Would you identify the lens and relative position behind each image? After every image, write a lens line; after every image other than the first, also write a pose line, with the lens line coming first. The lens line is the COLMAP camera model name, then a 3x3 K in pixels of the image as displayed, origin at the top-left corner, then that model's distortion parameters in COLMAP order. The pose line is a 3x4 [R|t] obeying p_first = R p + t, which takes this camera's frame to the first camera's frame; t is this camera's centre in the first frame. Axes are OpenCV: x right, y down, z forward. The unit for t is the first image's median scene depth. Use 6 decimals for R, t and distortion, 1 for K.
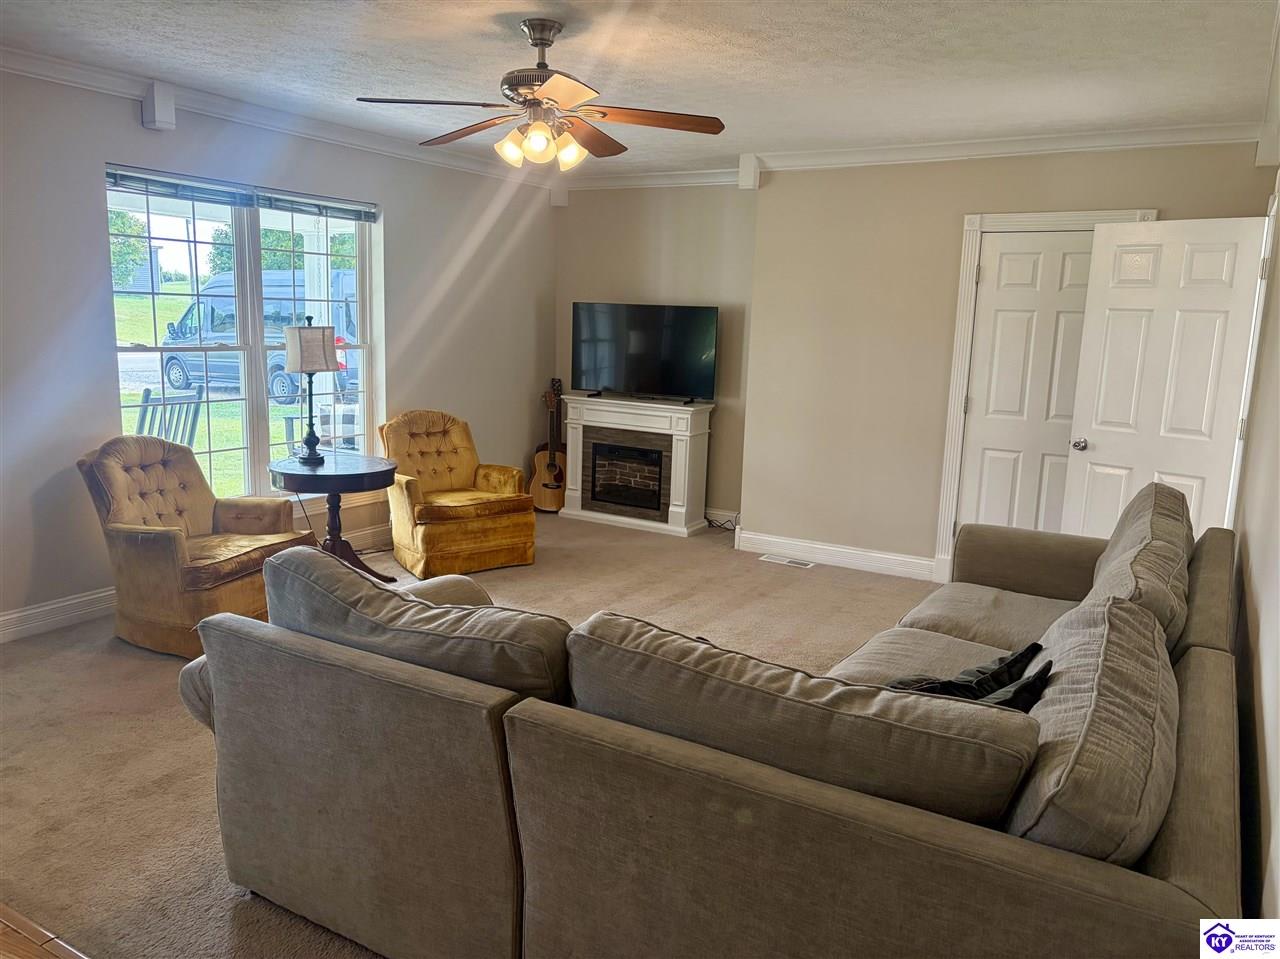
lens RADIAL K [[956.1, 0, 640.0], [0, 956.1, 479.5], [0, 0, 1]] dist [0.005345, 0.000800]
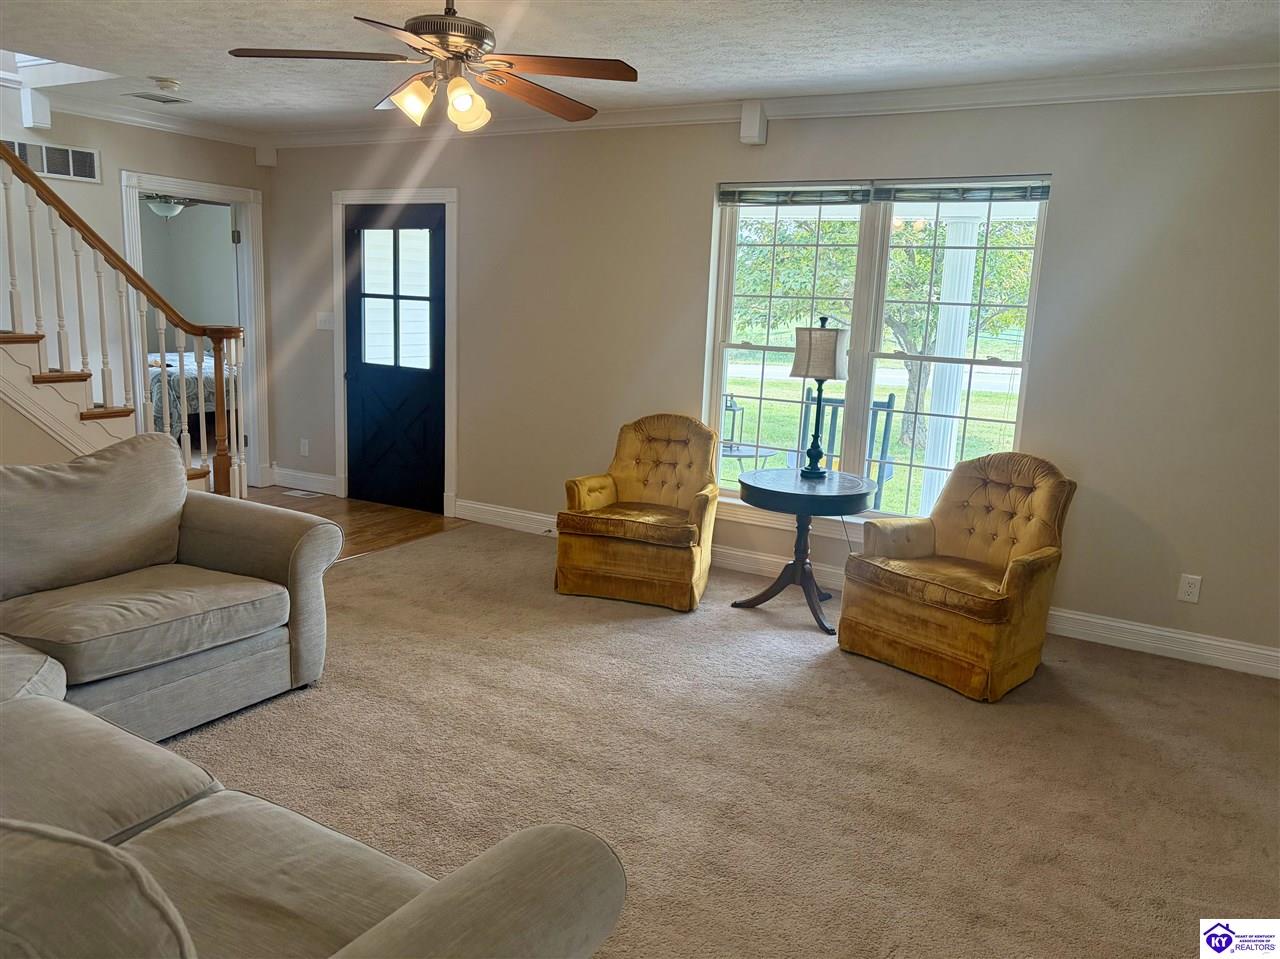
lens RADIAL K [[956.1, 0, 640.0], [0, 956.1, 479.5], [0, 0, 1]] dist [0.005345, 0.000800]
pose [[0.012947, 0.155748, -0.987712, 0.551262], [-0.209186, 0.966359, 0.149639, -0.116654], [0.977790, 0.204678, 0.045092, 0.790943]]
